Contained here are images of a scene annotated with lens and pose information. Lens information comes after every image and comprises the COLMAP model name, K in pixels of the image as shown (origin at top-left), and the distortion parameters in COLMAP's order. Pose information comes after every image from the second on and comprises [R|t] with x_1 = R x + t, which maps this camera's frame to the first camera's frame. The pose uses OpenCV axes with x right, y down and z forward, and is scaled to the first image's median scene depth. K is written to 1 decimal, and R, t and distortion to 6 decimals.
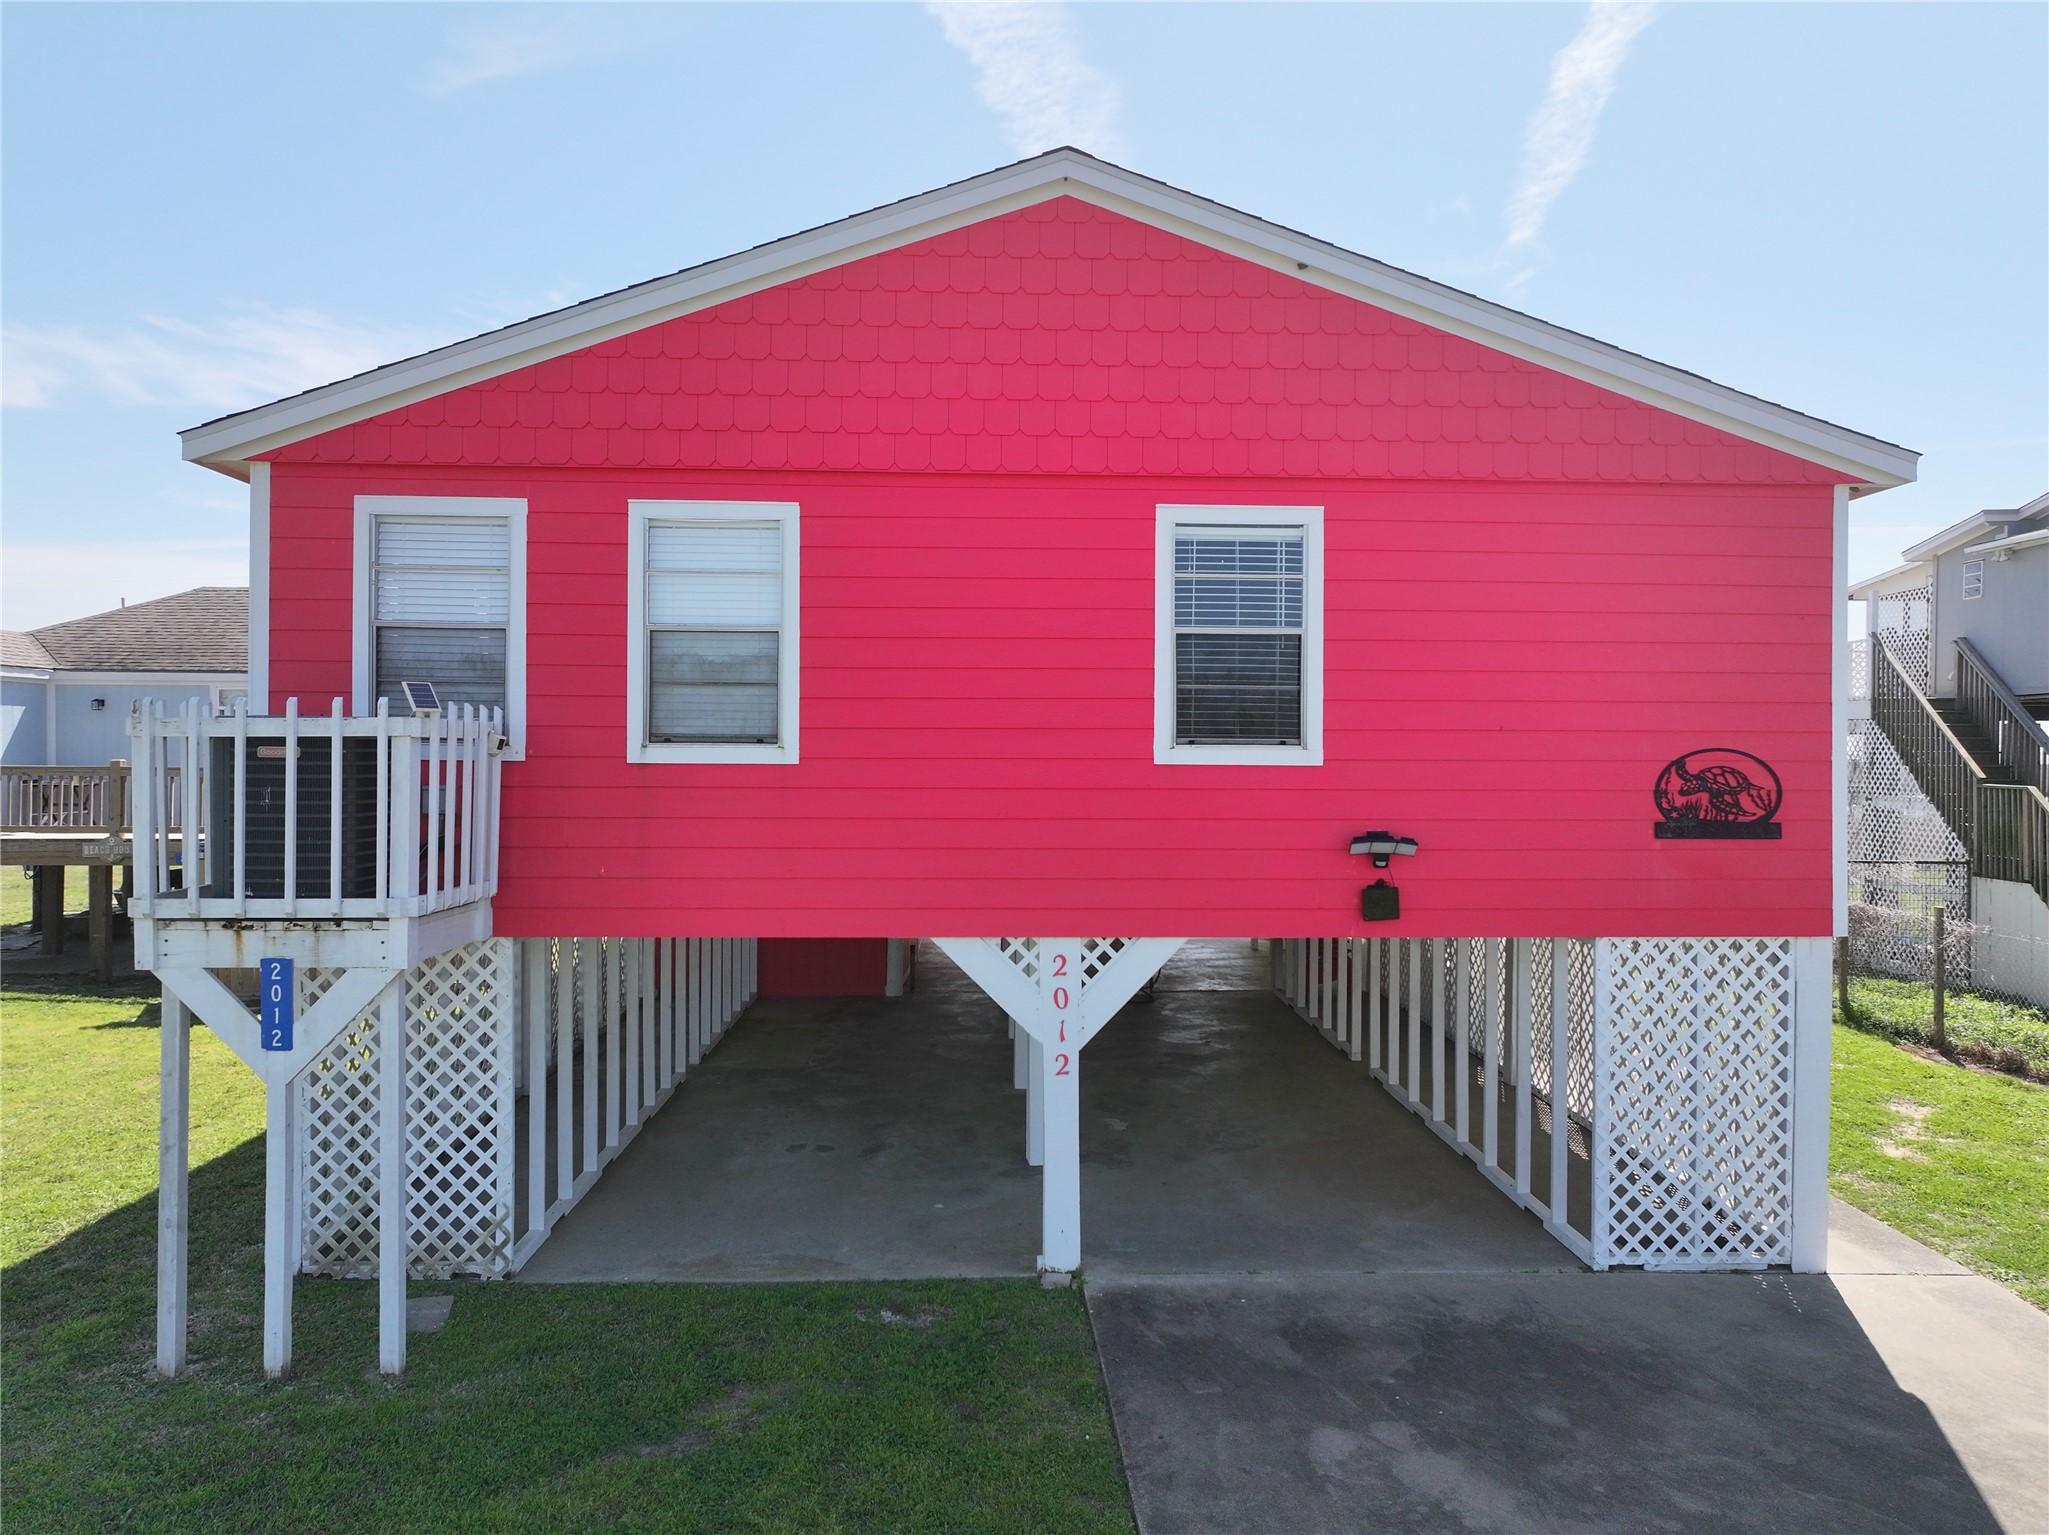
lens RADIAL K [[1392.7, 0, 1024.5], [0, 1392.7, 767.5], [0, 0, 1]] dist [0.003119, 0.000062]
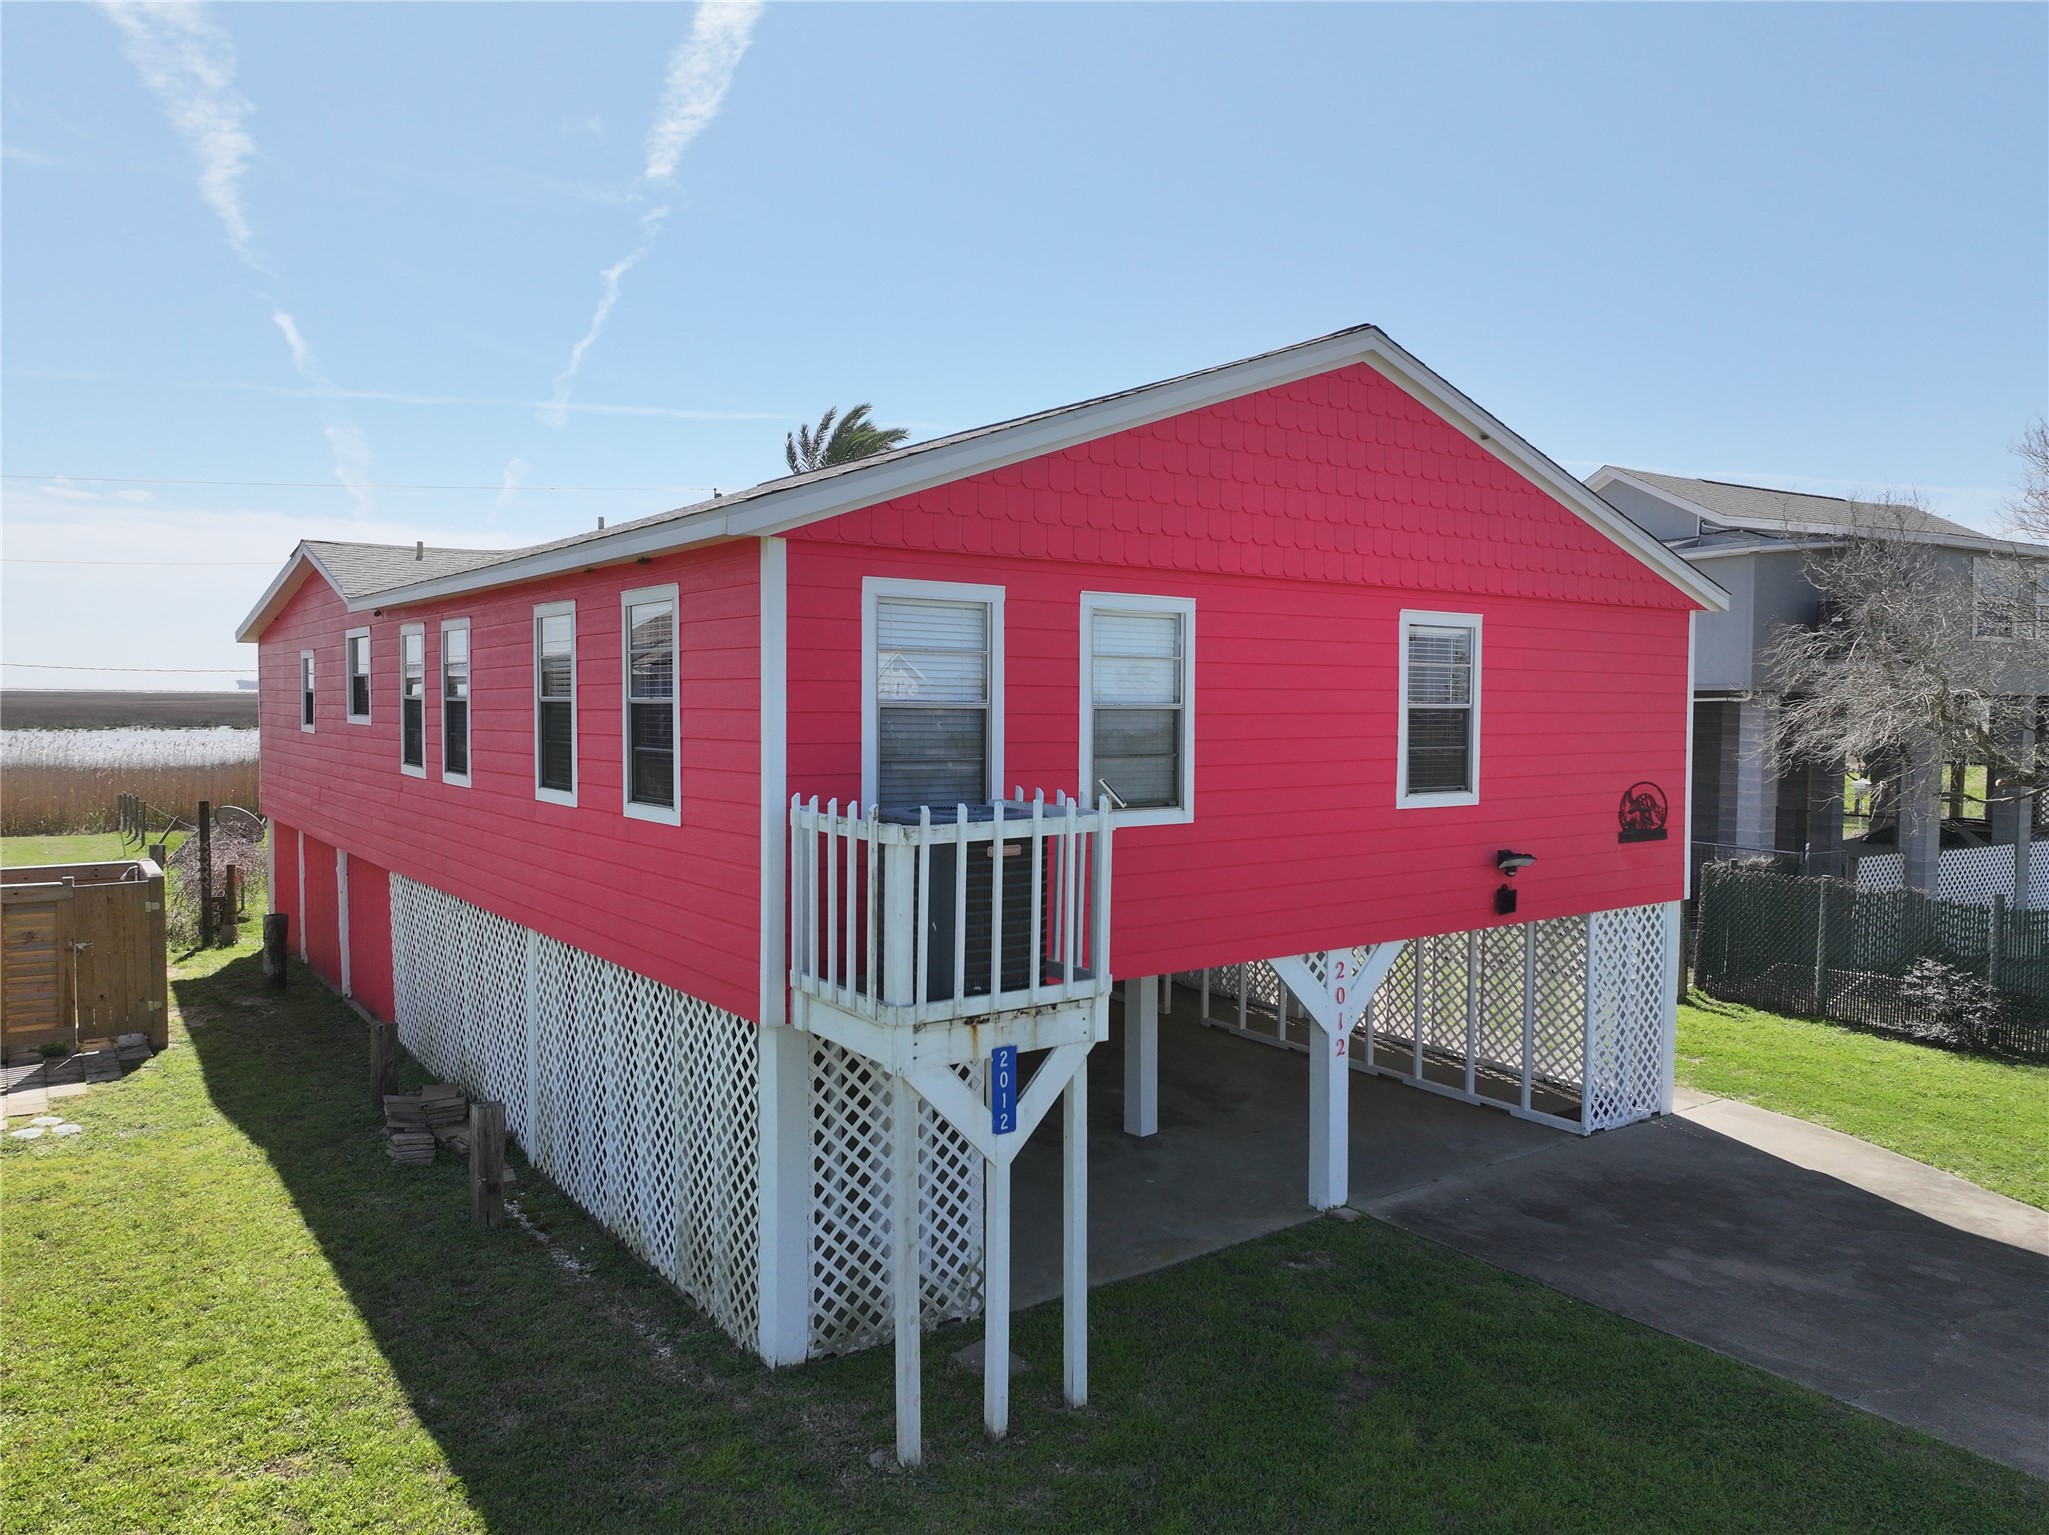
lens RADIAL K [[1411.1, 0, 1024.5], [0, 1411.1, 767.5], [0, 0, 1]] dist [0.008831, 0.002618]
pose [[0.834843, -0.027143, 0.549818, -0.929587], [0.002687, 0.998973, 0.045237, -0.102781], [-0.550481, -0.036288, 0.834058, 0.092278]]
